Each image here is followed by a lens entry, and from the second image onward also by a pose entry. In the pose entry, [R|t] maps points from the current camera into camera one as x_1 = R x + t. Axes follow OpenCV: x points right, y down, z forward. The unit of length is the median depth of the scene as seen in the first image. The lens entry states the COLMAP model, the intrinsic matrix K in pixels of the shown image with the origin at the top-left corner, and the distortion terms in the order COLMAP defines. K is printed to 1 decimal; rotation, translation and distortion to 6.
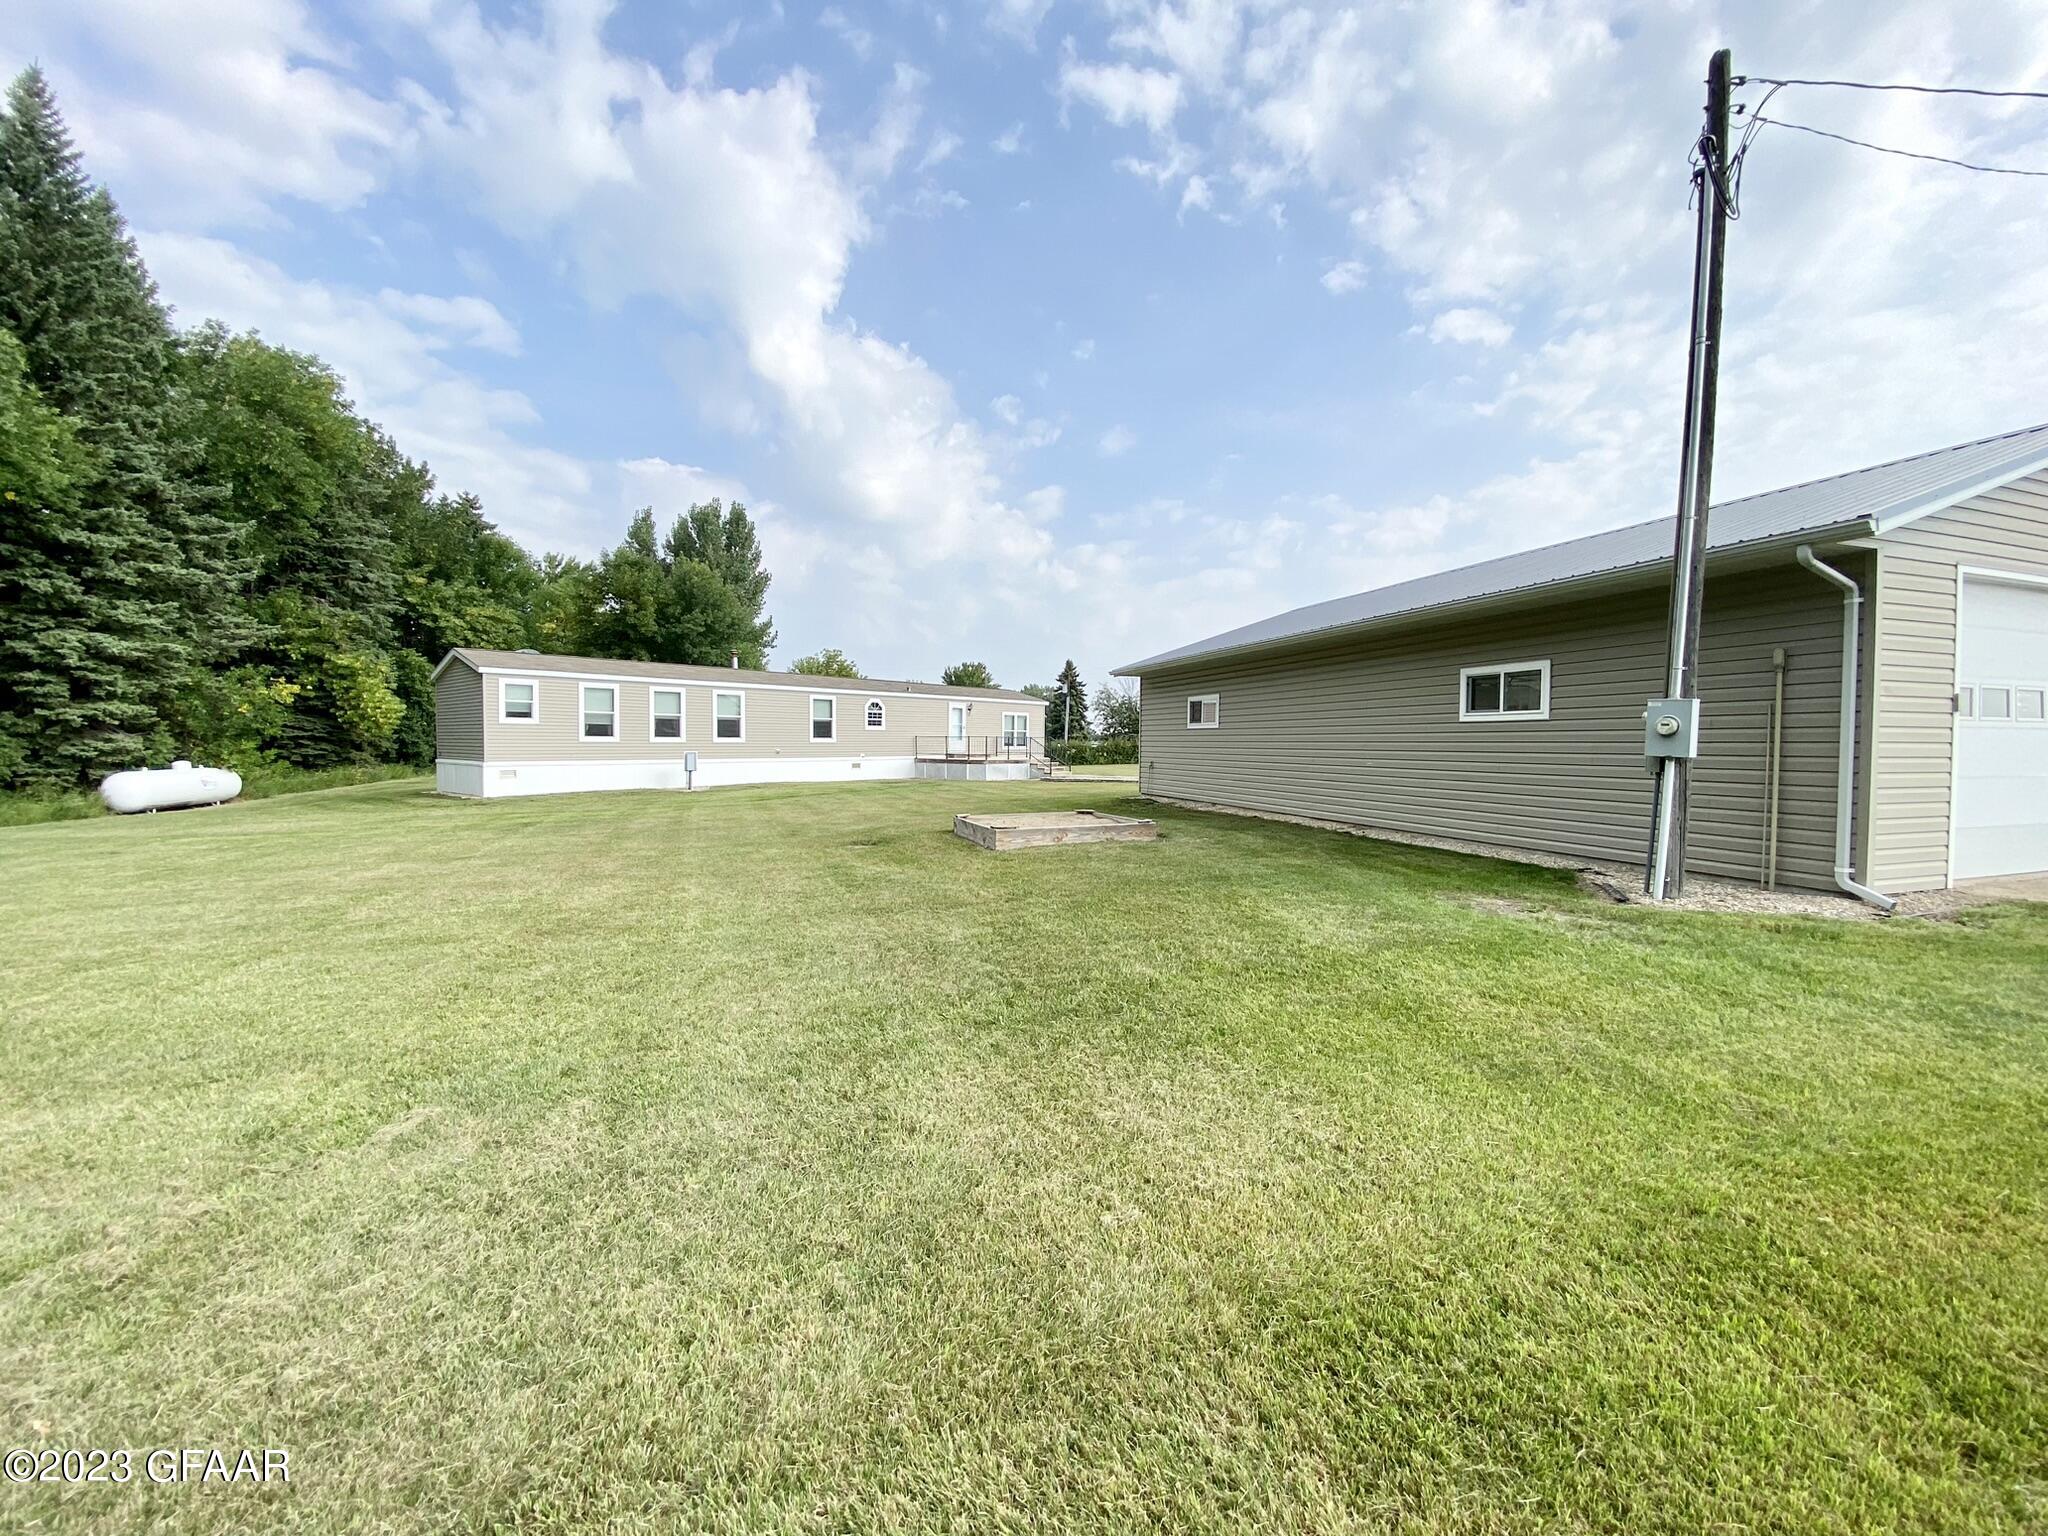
lens RADIAL K [[824.0, 0, 1029.7], [0, 824.0, 765.3], [0, 0, 1]] dist [-0.019190, -0.000522]
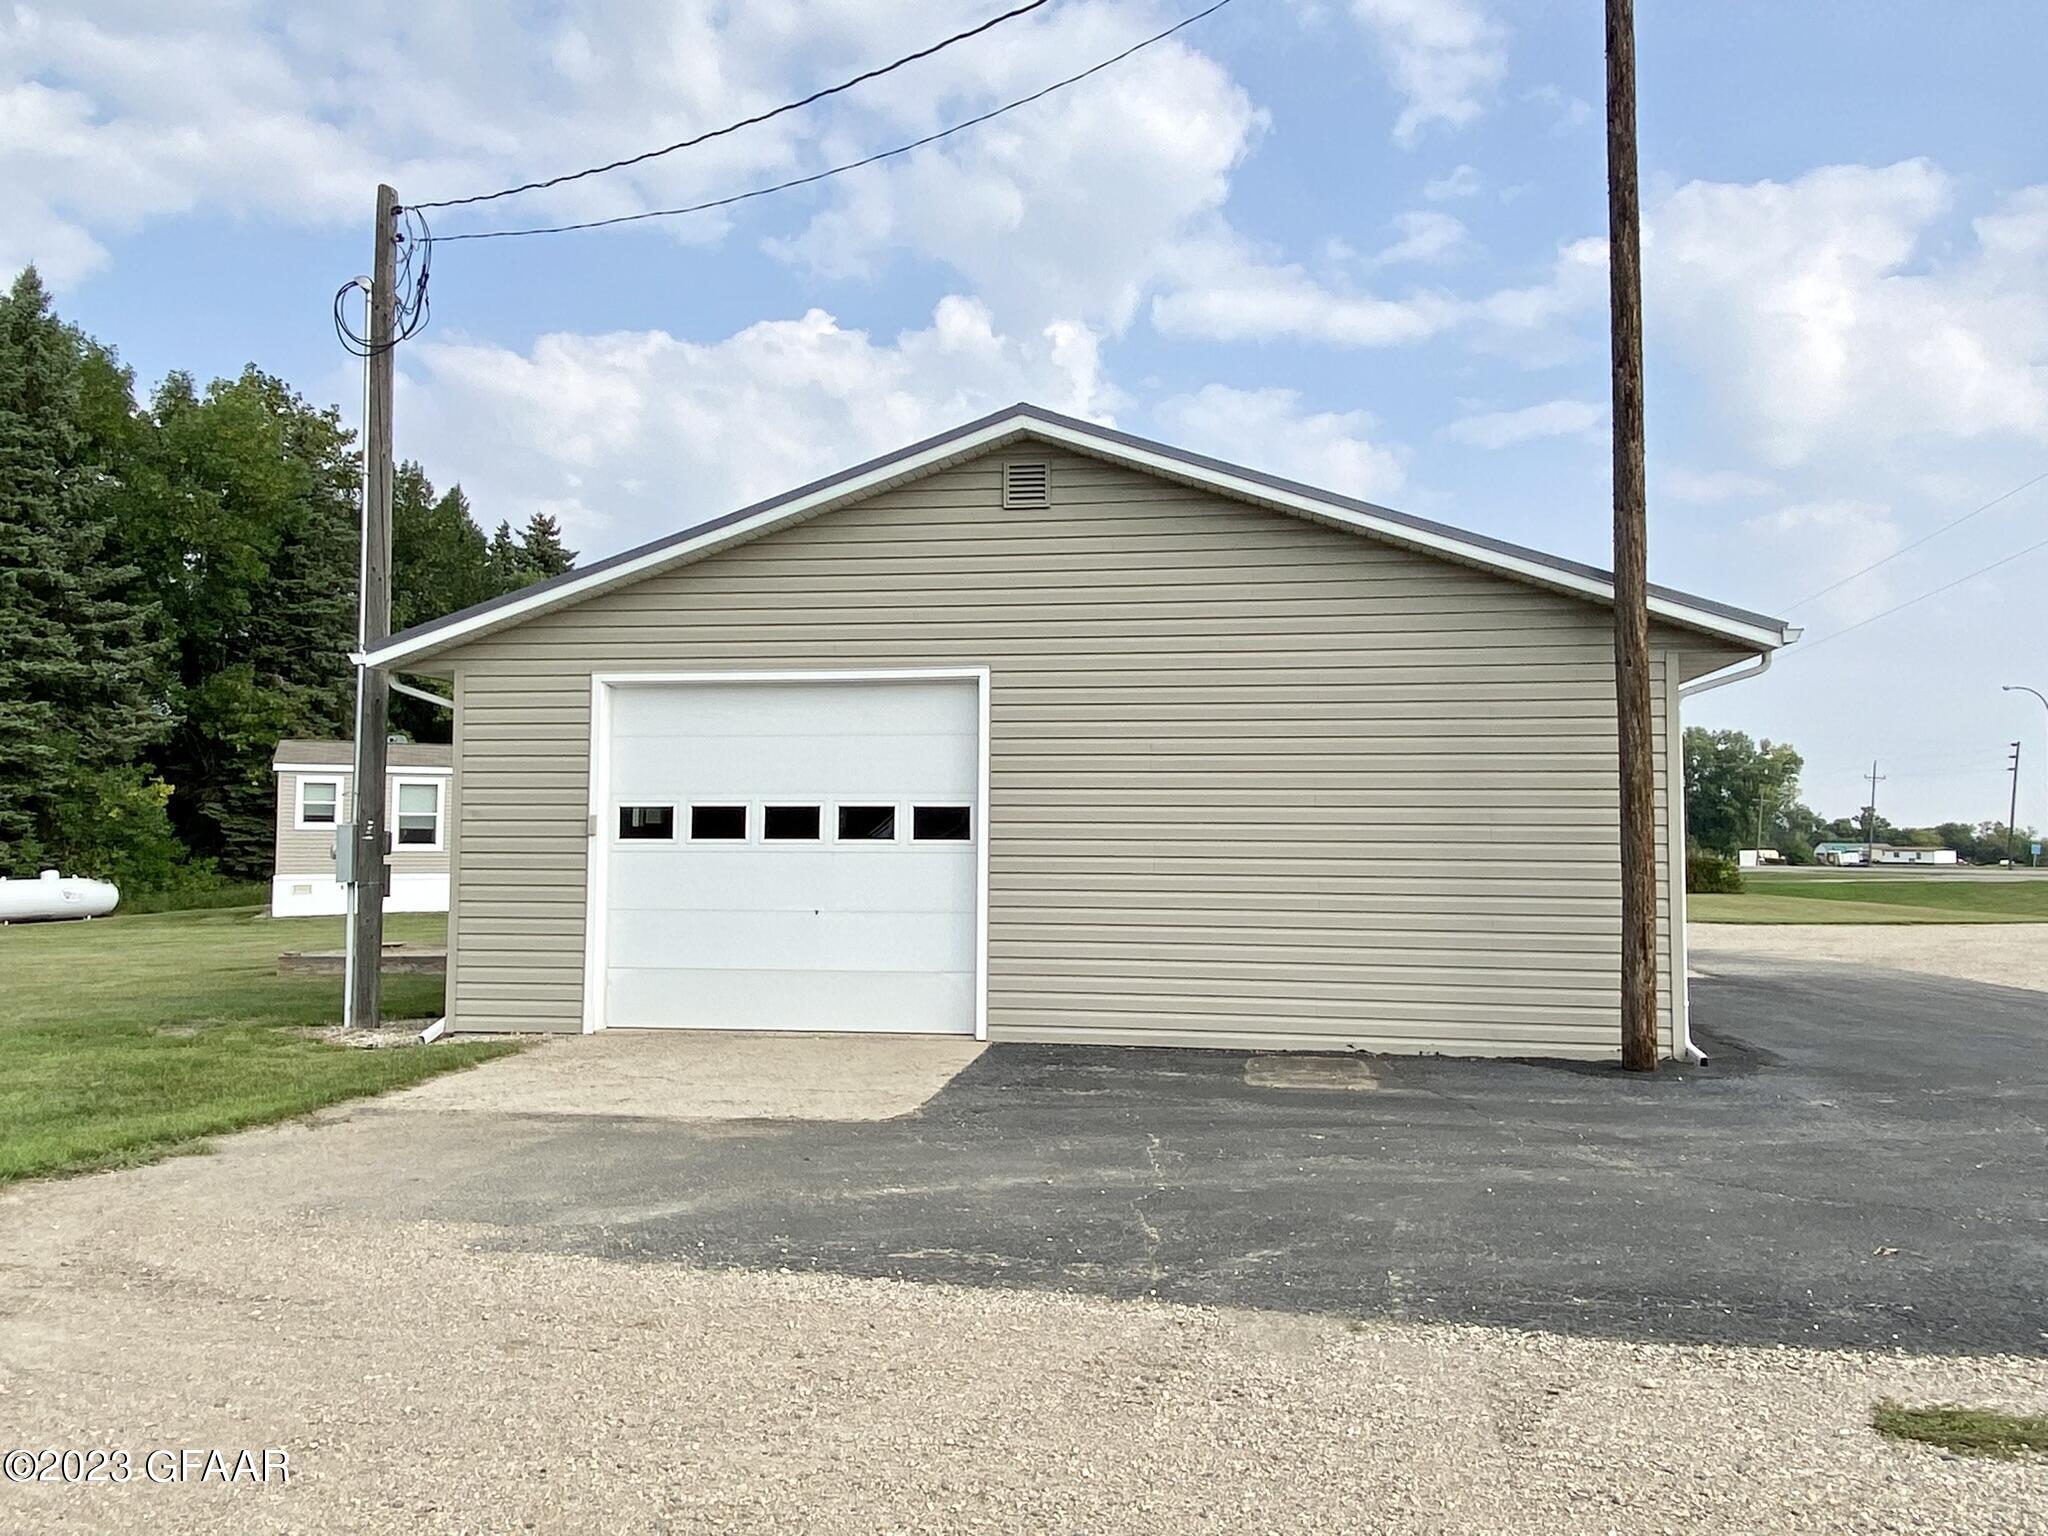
lens RADIAL K [[1482.6, 0, 1025.1], [0, 1482.6, 770.0], [0, 0, 1]] dist [0.002068, 0.001054]
pose [[0.909750, -0.020242, -0.414662, 0.632018], [-0.011694, 0.997165, -0.074333, -0.006278], [0.414991, 0.072474, 0.906934, -0.084014]]
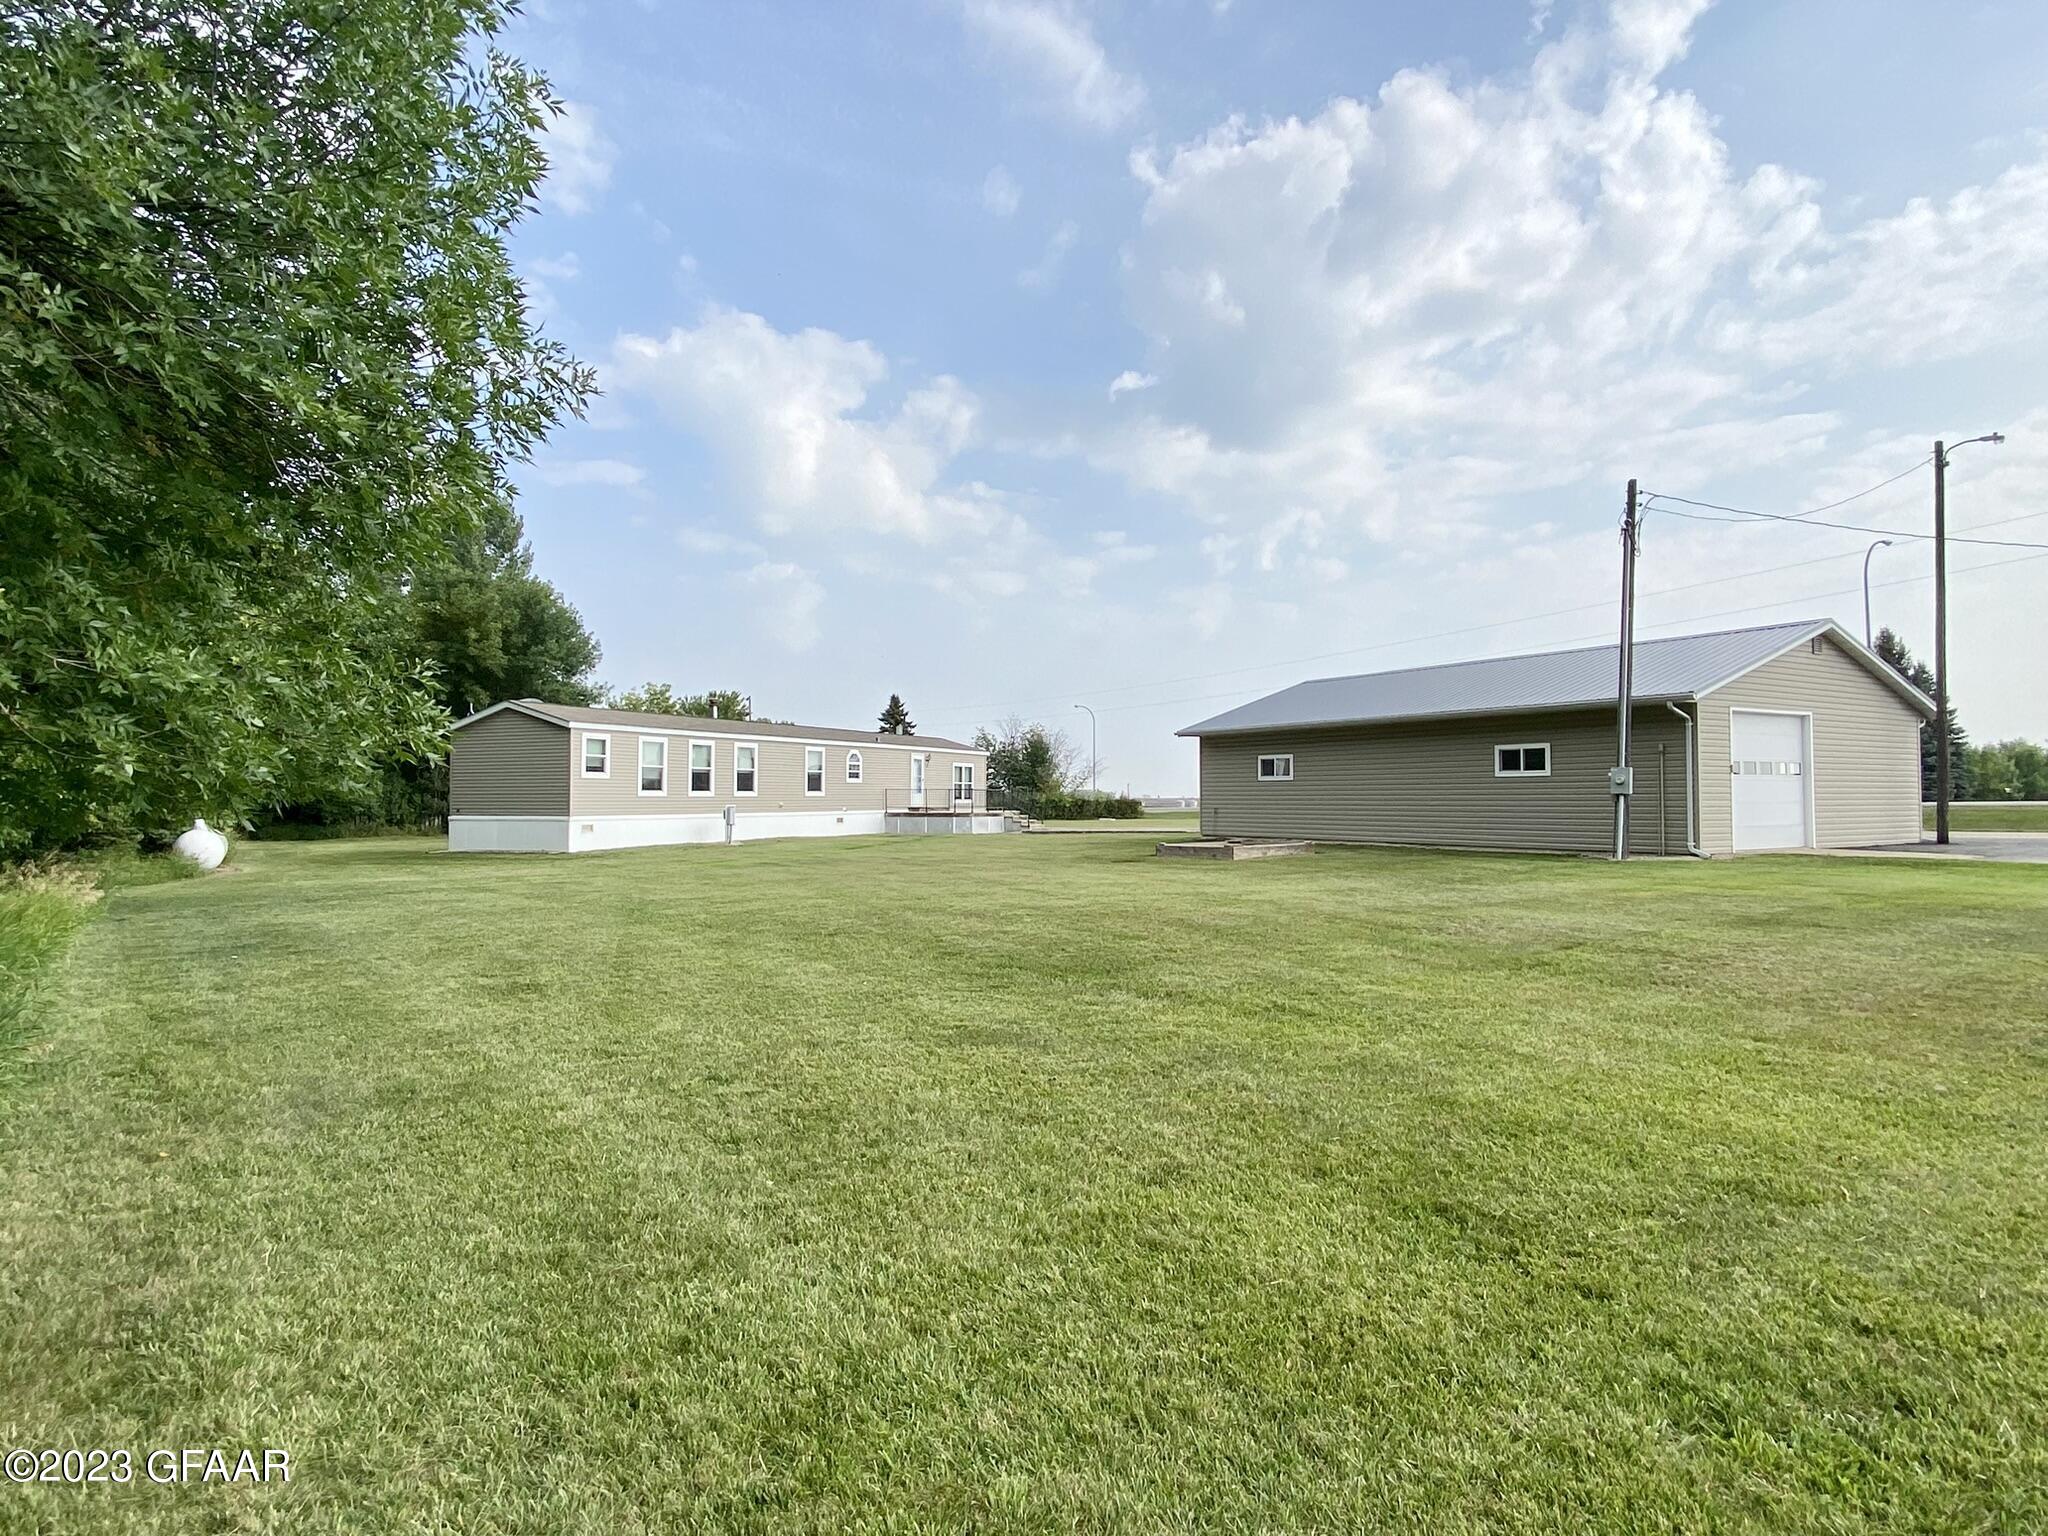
lens RADIAL K [[1140.1, 0, 1019.4], [0, 1140.1, 763.6], [0, 0, 1]] dist [0.003452, -0.000551]
pose [[0.969752, -0.000912, 0.244092, -0.433633], [0.014884, 0.998353, -0.055402, 0.015435], [-0.243639, 0.057359, 0.968168, -0.448362]]
